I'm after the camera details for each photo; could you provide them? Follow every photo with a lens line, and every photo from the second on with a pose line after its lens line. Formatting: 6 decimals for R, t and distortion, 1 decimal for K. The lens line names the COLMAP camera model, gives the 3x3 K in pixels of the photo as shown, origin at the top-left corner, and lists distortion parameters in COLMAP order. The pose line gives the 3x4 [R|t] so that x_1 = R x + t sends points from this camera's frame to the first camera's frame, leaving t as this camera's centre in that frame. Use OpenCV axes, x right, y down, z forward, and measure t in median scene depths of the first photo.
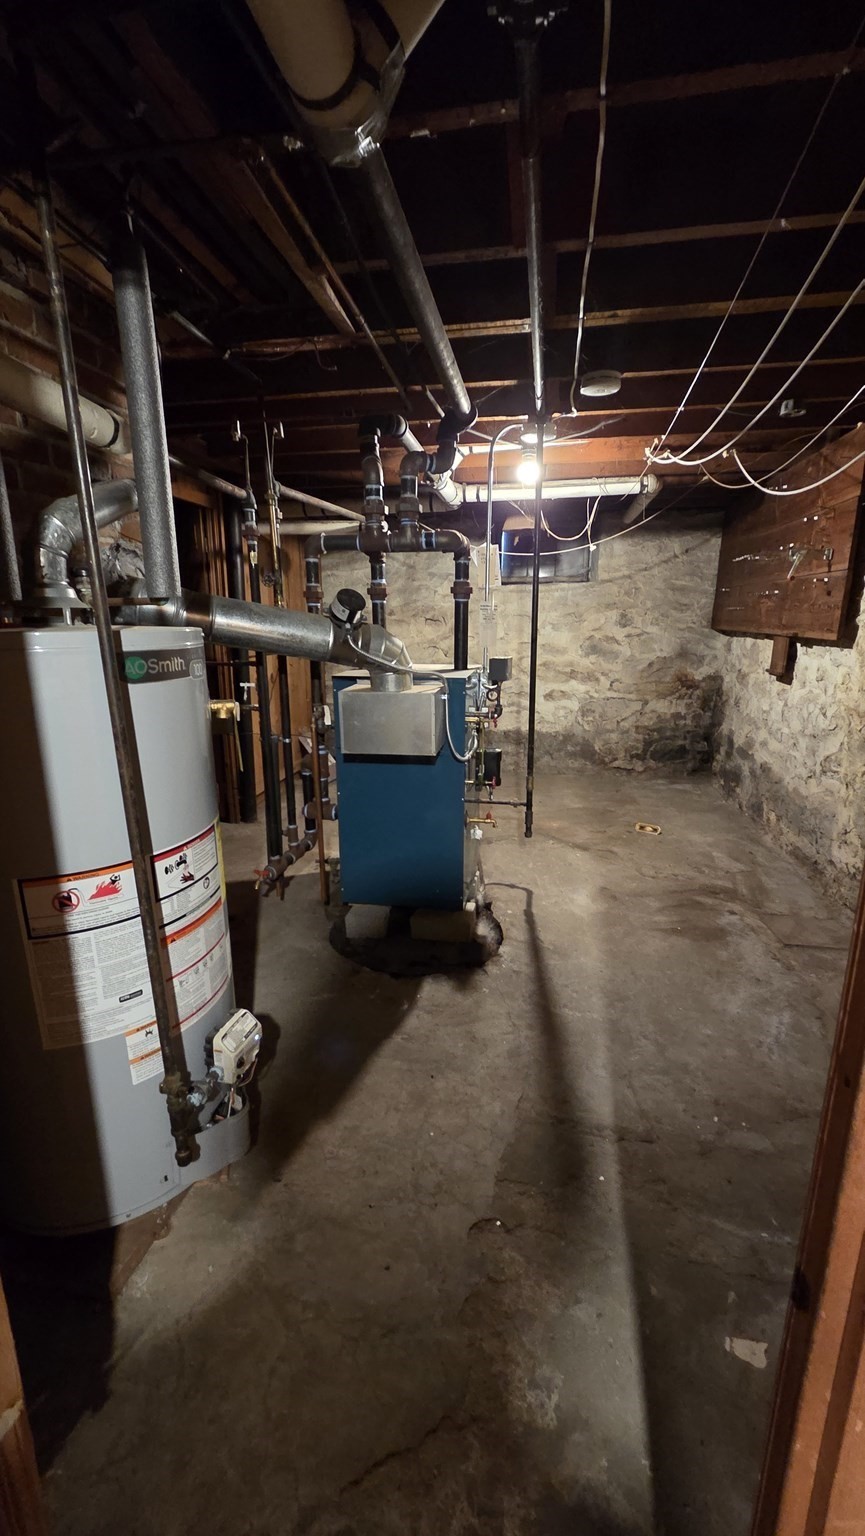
lens RADIAL K [[628.8, 0, 435.8], [0, 628.8, 774.3], [0, 0, 1]] dist [0.004385, -0.000197]
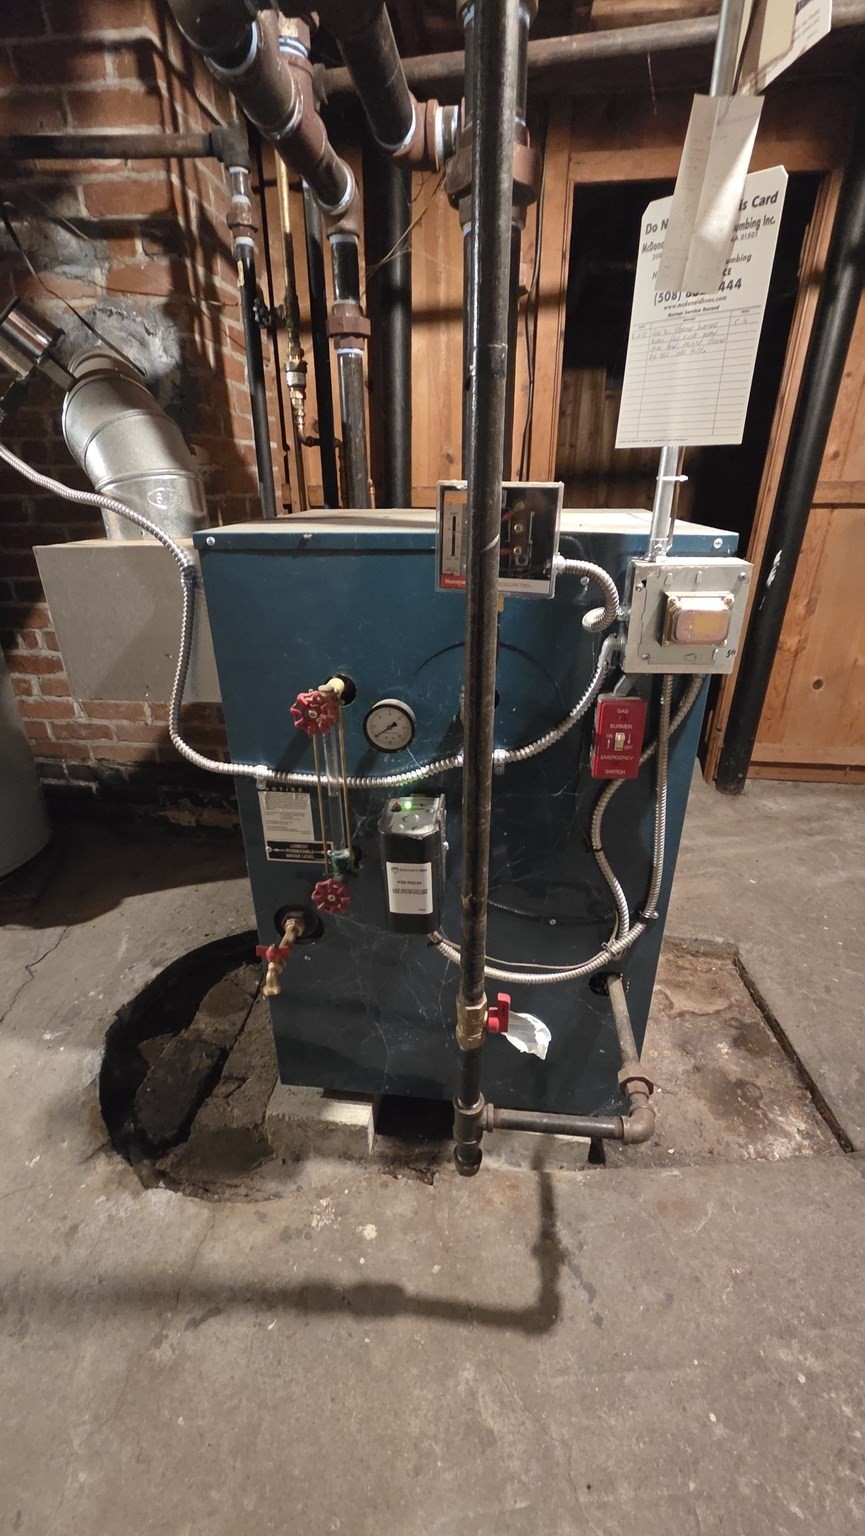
lens RADIAL K [[628.8, 0, 428.3], [0, 628.8, 762.0], [0, 0, 1]] dist [0.004385, -0.000197]
pose [[0.060236, 0.424492, -0.903426, 0.376423], [-0.240508, 0.884577, 0.399600, -0.201202], [0.968776, 0.193211, 0.155377, 1.036549]]
